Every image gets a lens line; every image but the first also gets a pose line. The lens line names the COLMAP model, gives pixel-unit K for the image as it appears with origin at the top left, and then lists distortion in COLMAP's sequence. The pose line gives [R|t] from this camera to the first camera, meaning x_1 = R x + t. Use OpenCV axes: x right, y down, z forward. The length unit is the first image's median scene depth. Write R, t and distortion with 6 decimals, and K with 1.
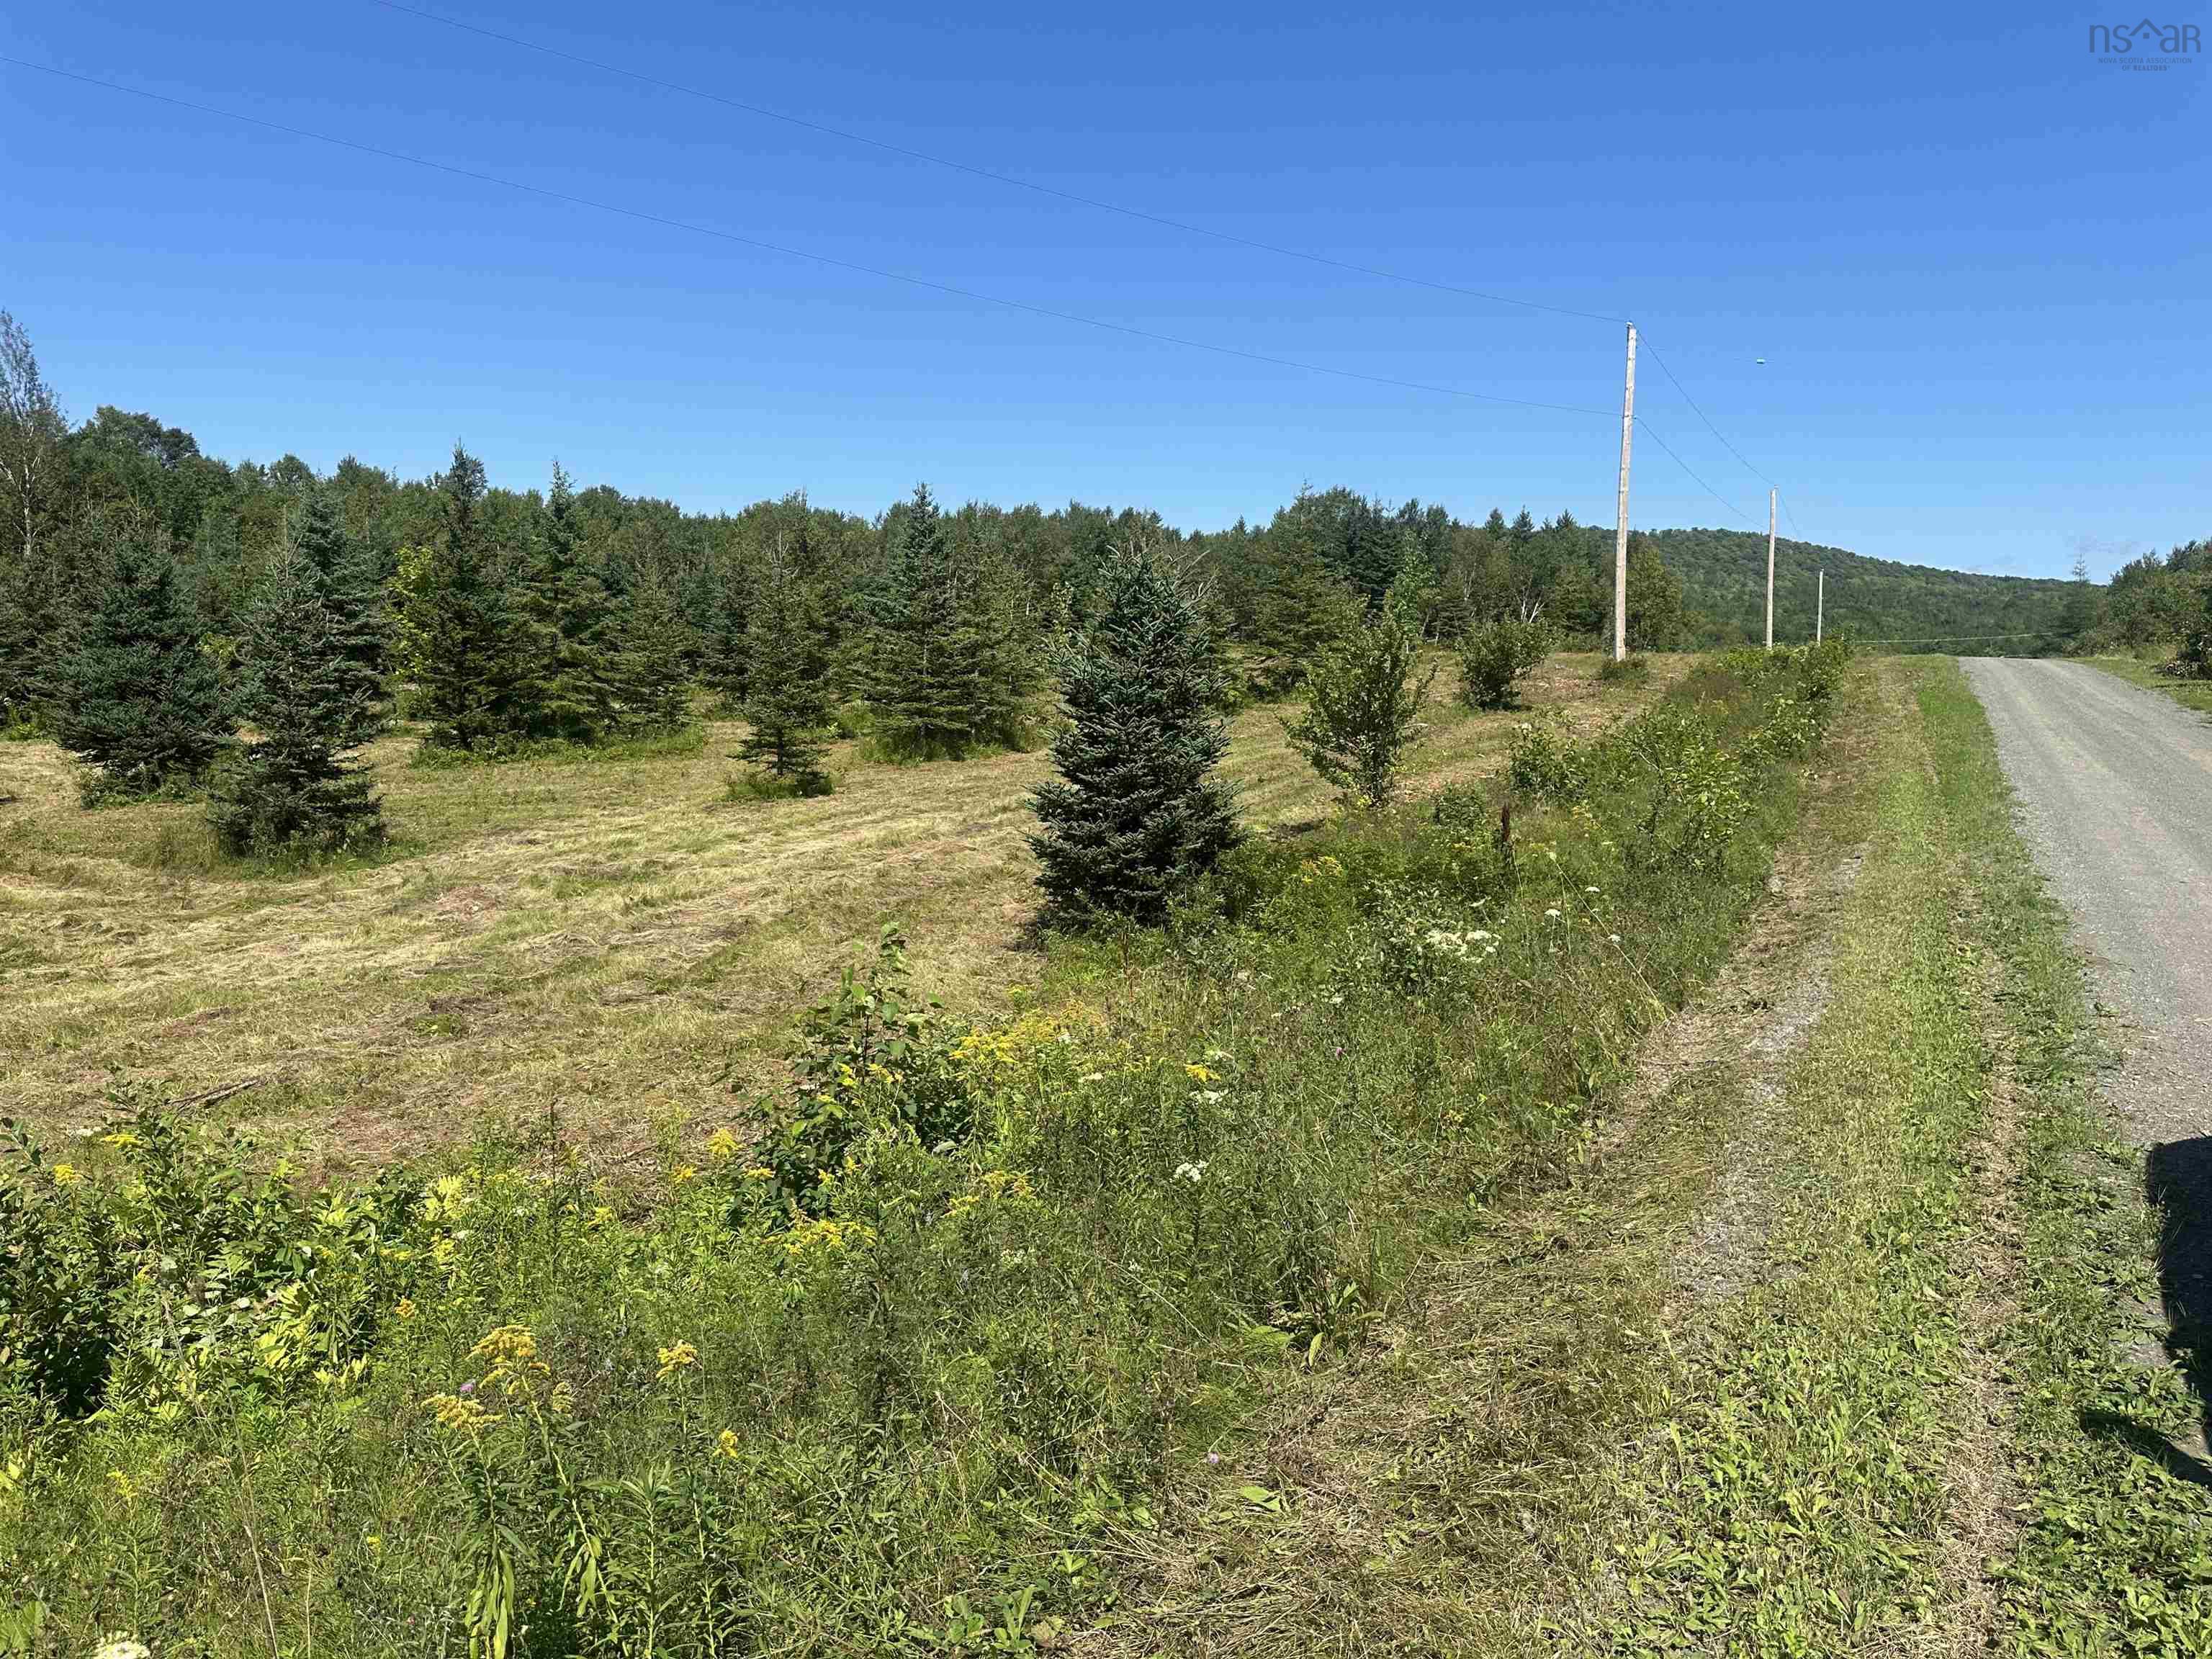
lens RADIAL K [[1533.7, 0, 1105.6], [0, 1533.7, 821.2], [0, 0, 1]] dist [0.146074, -0.274972]
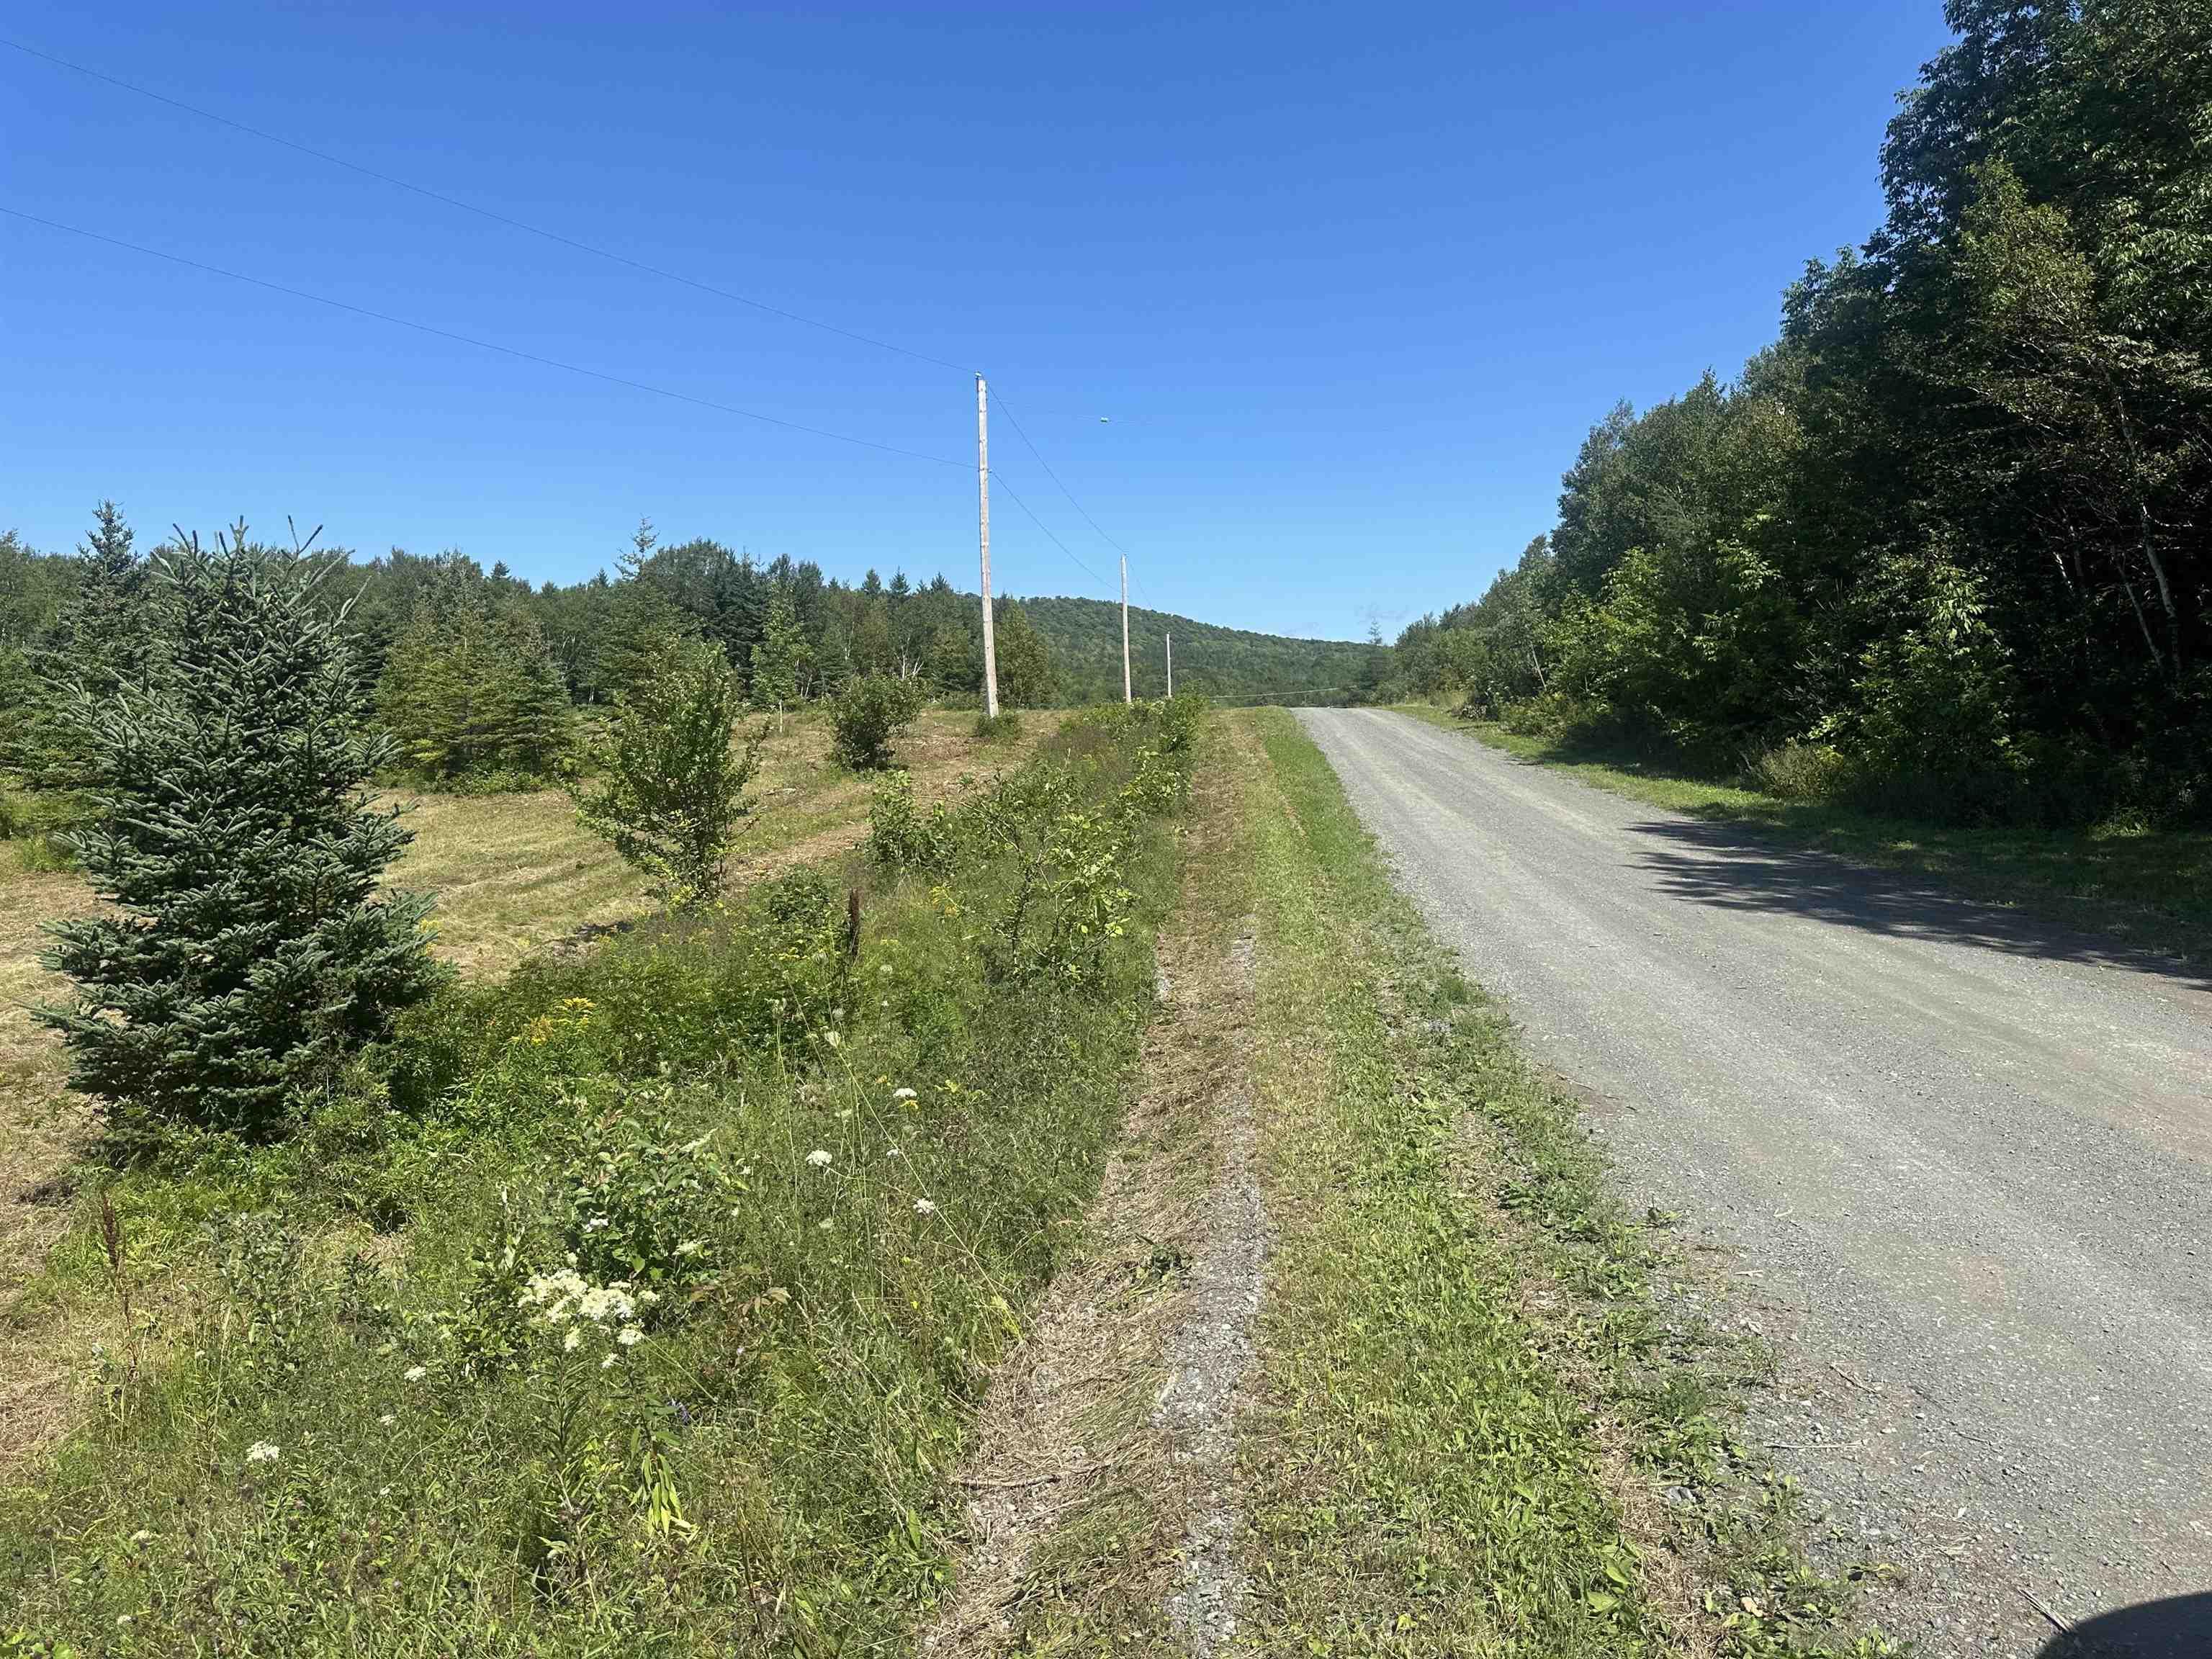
lens RADIAL K [[1533.7, 0, 1105.6], [0, 1533.7, 821.2], [0, 0, 1]] dist [0.146074, -0.274972]
pose [[0.926517, -0.047831, 0.373200, 0.042630], [0.062642, 0.997653, -0.027652, -0.008453], [-0.371001, 0.048998, 0.927339, 0.104987]]
